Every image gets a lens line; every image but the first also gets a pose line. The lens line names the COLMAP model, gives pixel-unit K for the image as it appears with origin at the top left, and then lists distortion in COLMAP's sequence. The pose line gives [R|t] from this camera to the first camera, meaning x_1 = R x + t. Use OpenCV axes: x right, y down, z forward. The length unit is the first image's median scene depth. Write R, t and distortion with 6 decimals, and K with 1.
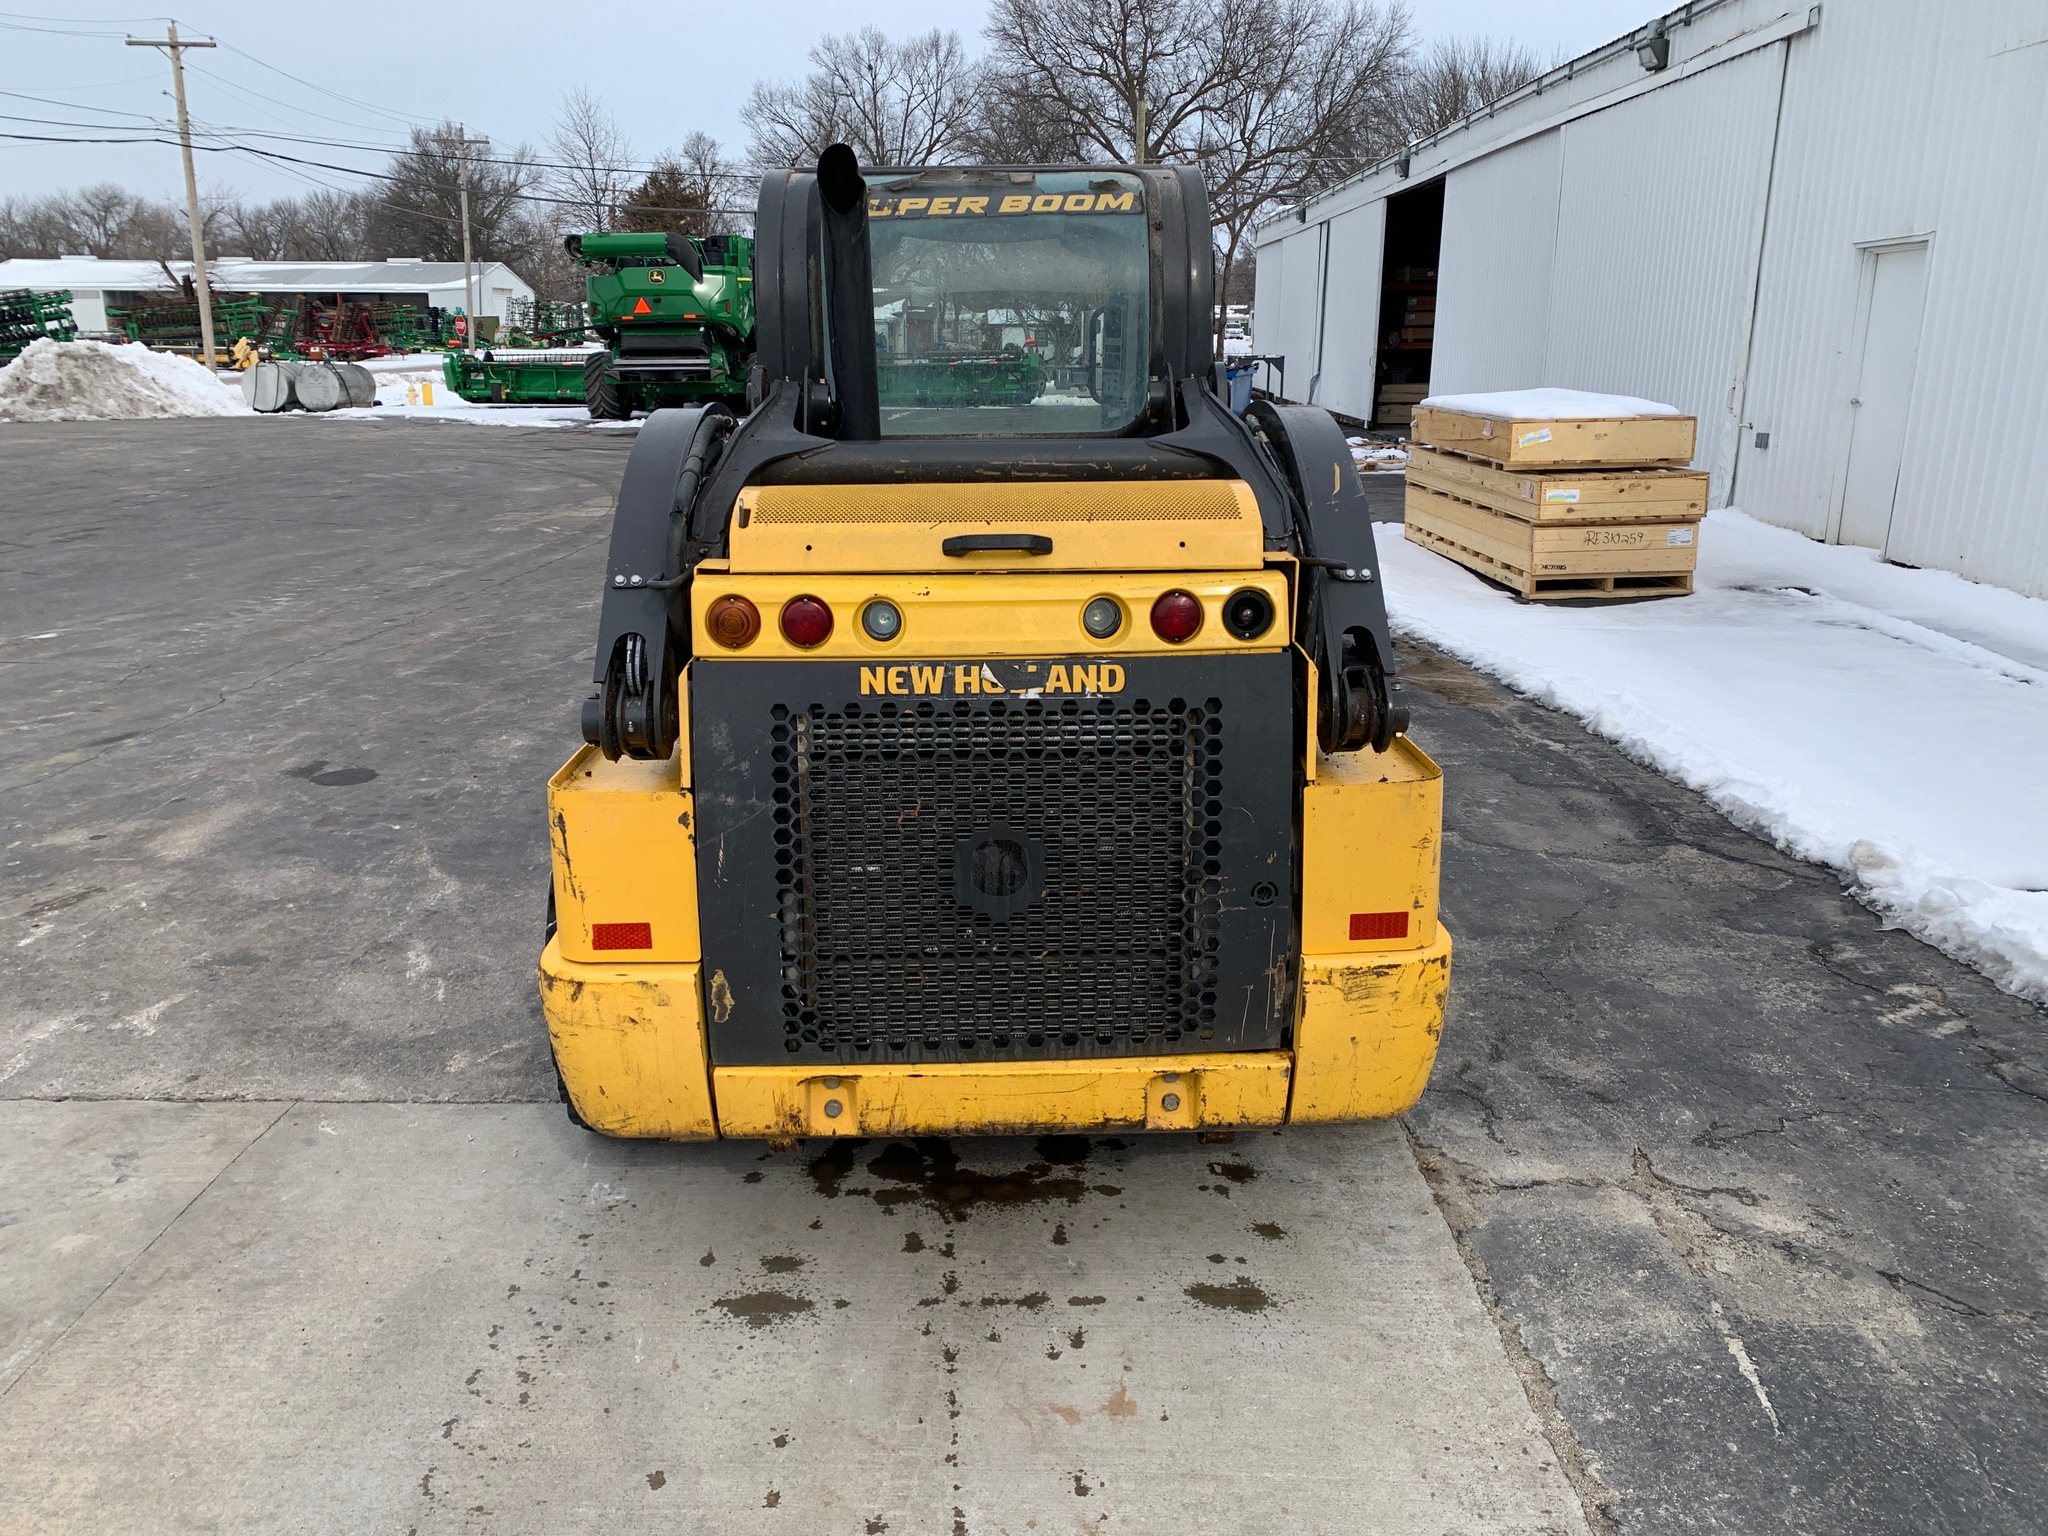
lens RADIAL K [[1574.7, 0, 994.5], [0, 1574.7, 744.8], [0, 0, 1]] dist [0.012445, -0.001612]
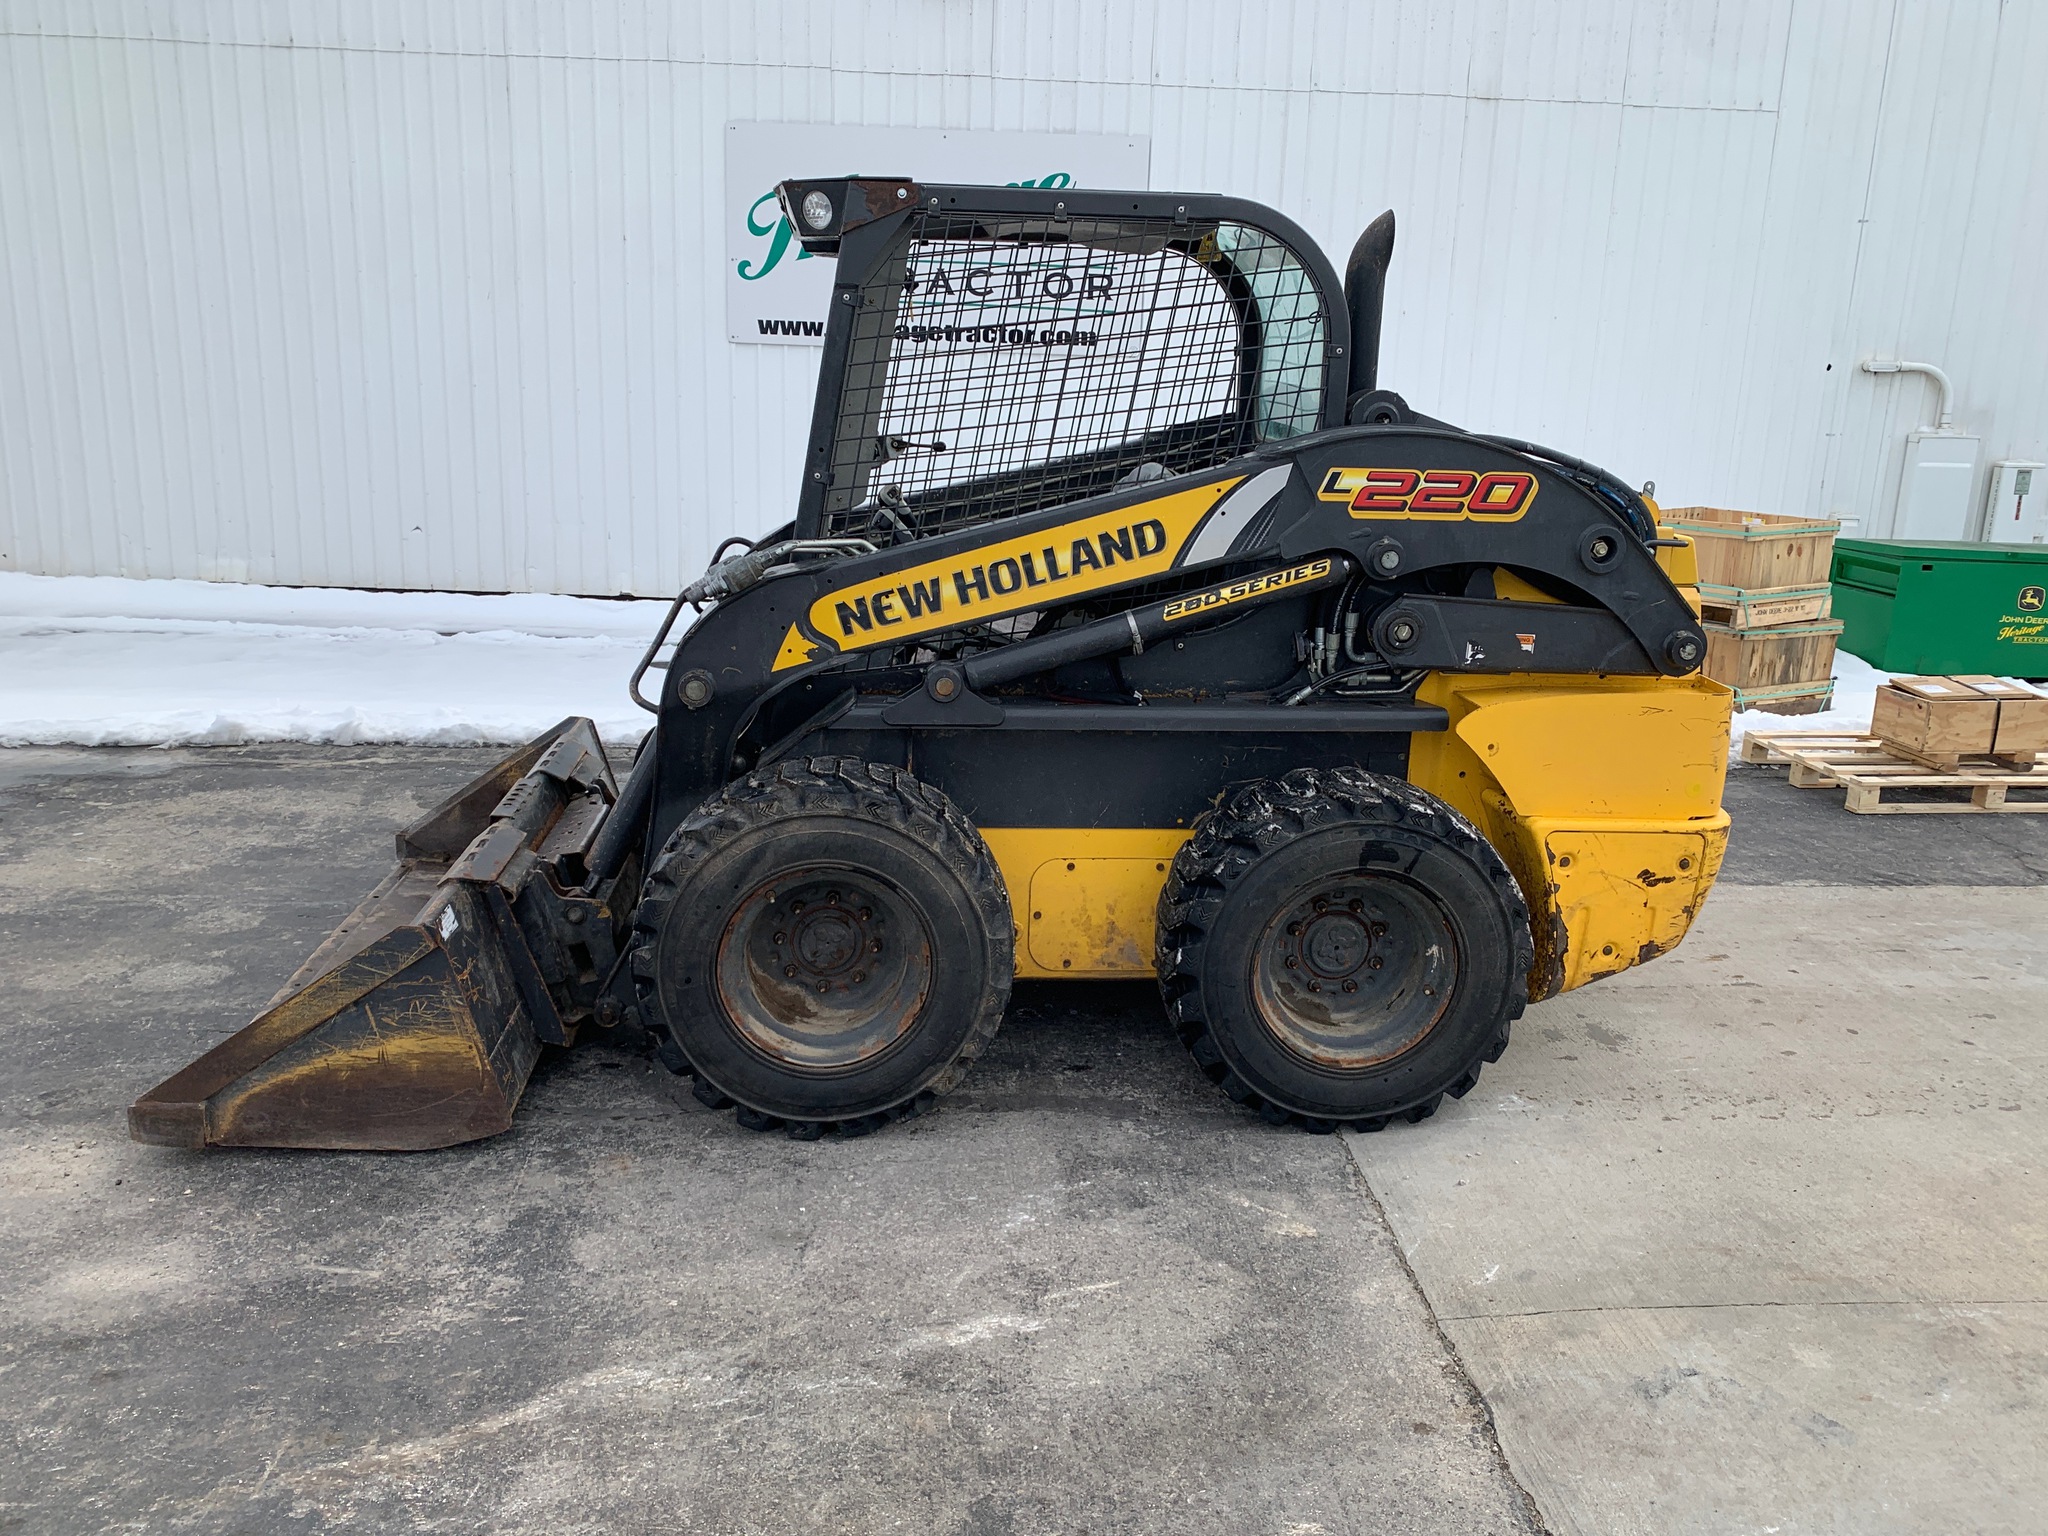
lens RADIAL K [[1572.0, 0, 1024.0], [0, 1572.0, 768.0], [0, 0, 1]] dist [0.016872, -0.010896]
pose [[-0.069564, -0.245295, 0.966949, -0.283898], [0.219834, 0.941700, 0.254705, -0.071710], [-0.973054, 0.230287, -0.011584, 0.288612]]
